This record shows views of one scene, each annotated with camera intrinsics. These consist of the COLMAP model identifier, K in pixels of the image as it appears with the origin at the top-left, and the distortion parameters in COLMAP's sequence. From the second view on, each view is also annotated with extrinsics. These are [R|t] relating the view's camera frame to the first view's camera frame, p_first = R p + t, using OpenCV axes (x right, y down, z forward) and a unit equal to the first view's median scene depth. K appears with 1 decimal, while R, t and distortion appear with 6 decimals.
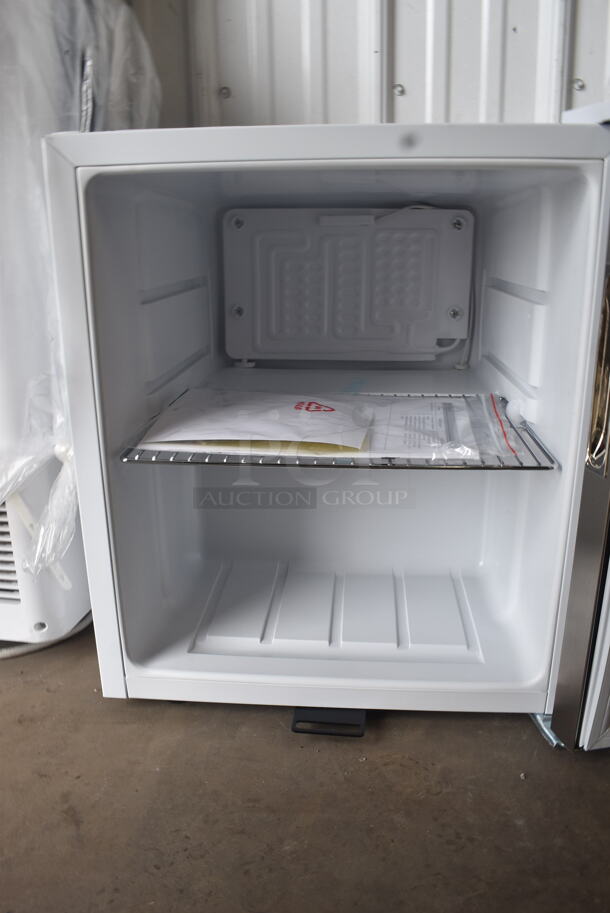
lens RADIAL K [[707.6, 0, 301.7], [0, 707.6, 456.2], [0, 0, 1]] dist [-0.119044, 0.027822]
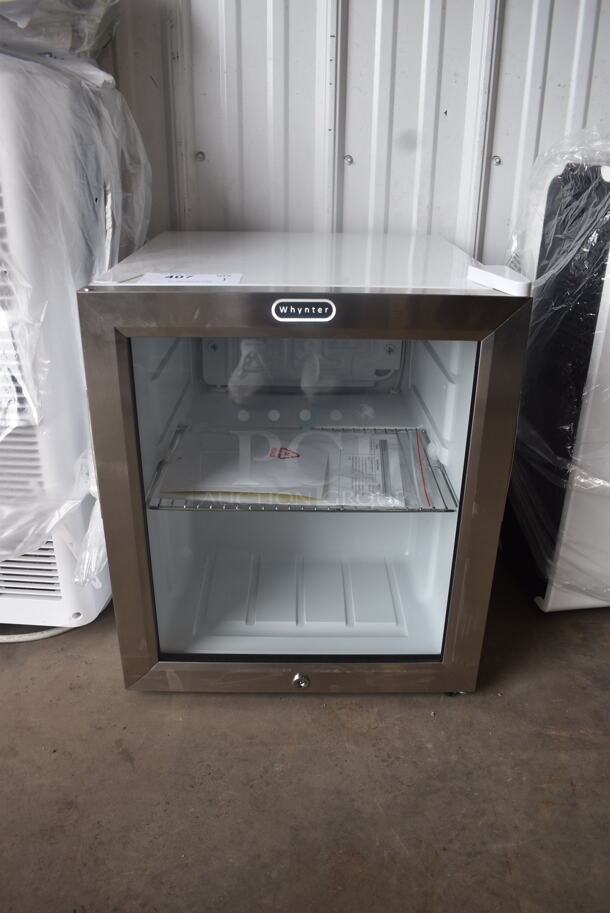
lens RADIAL K [[707.6, 0, 303.7], [0, 707.6, 458.2], [0, 0, 1]] dist [-0.119044, 0.027822]
pose [[0.995551, -0.013968, 0.093188, -0.082613], [0.002716, 0.992795, 0.119791, -0.252216], [-0.094189, -0.119005, 0.988416, -0.377366]]
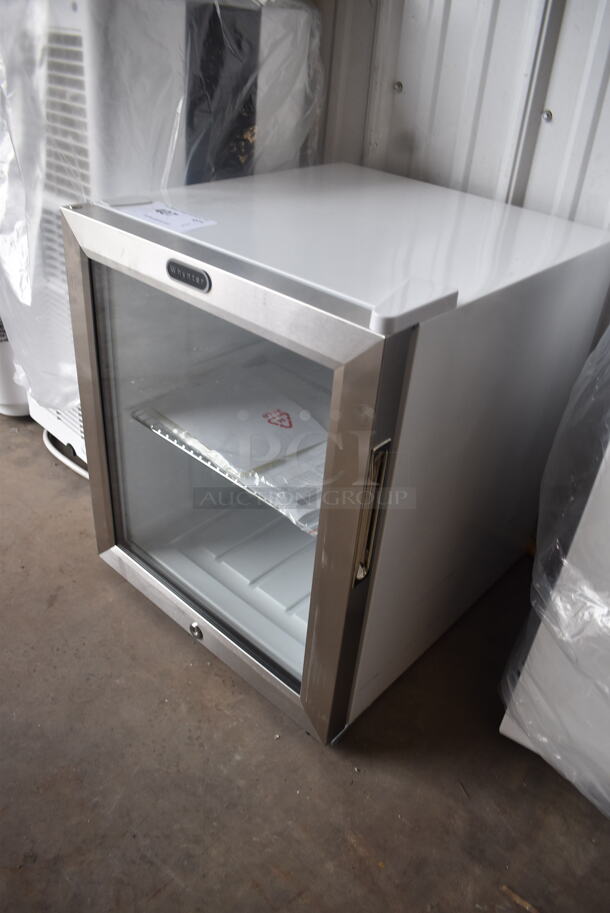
lens RADIAL K [[707.6, 0, 307.4], [0, 707.6, 455.0], [0, 0, 1]] dist [-0.119044, 0.027822]
pose [[0.790646, 0.395669, -0.467253, 0.780663], [-0.265417, 0.909201, 0.320793, -0.495436], [0.551755, -0.129616, 0.823873, -0.038934]]
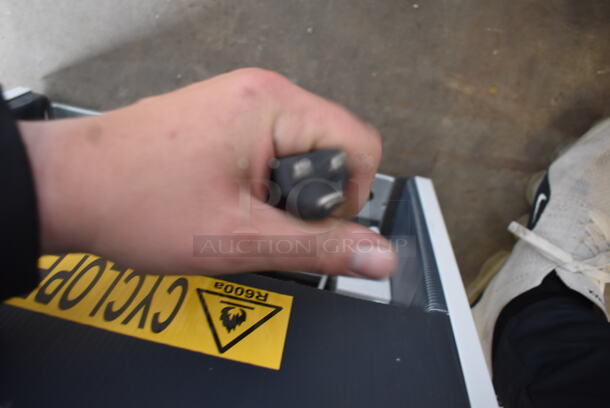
lens RADIAL K [[472.7, 0, 301.9], [0, 472.7, 203.8], [0, 0, 1]] dist [-0.119044, 0.027822]
pose [[0.995902, 0.051918, -0.074052, 0.370988], [0.081671, -0.164571, 0.982978, -0.312015], [0.038847, -0.984998, -0.168137, 0.828057]]
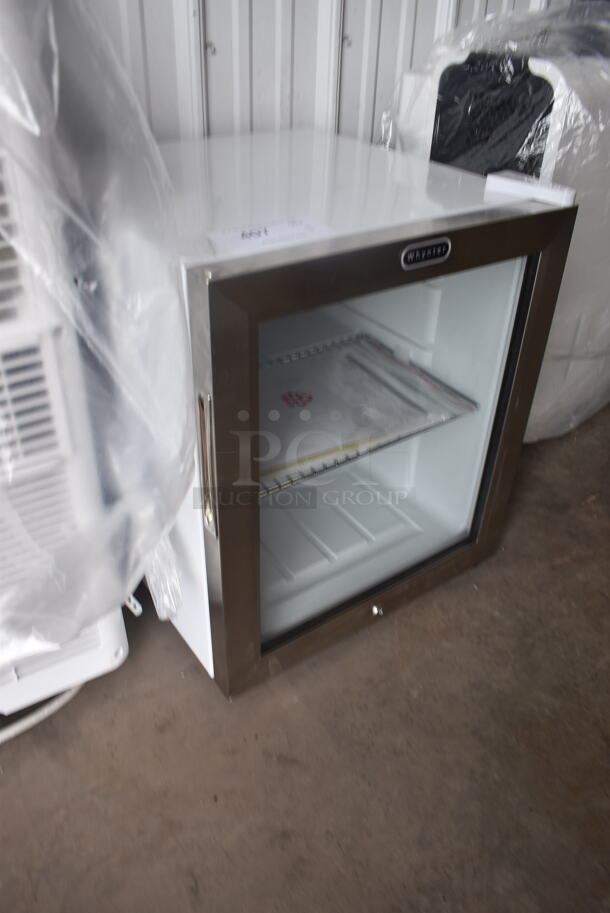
lens RADIAL K [[707.6, 0, 301.9], [0, 707.6, 459.0], [0, 0, 1]] dist [-0.119044, 0.027822]
pose [[0.764604, -0.339974, 0.547538, -0.798088], [0.156114, 0.921951, 0.354449, -0.470034], [-0.625307, -0.185534, 0.758003, 0.037911]]
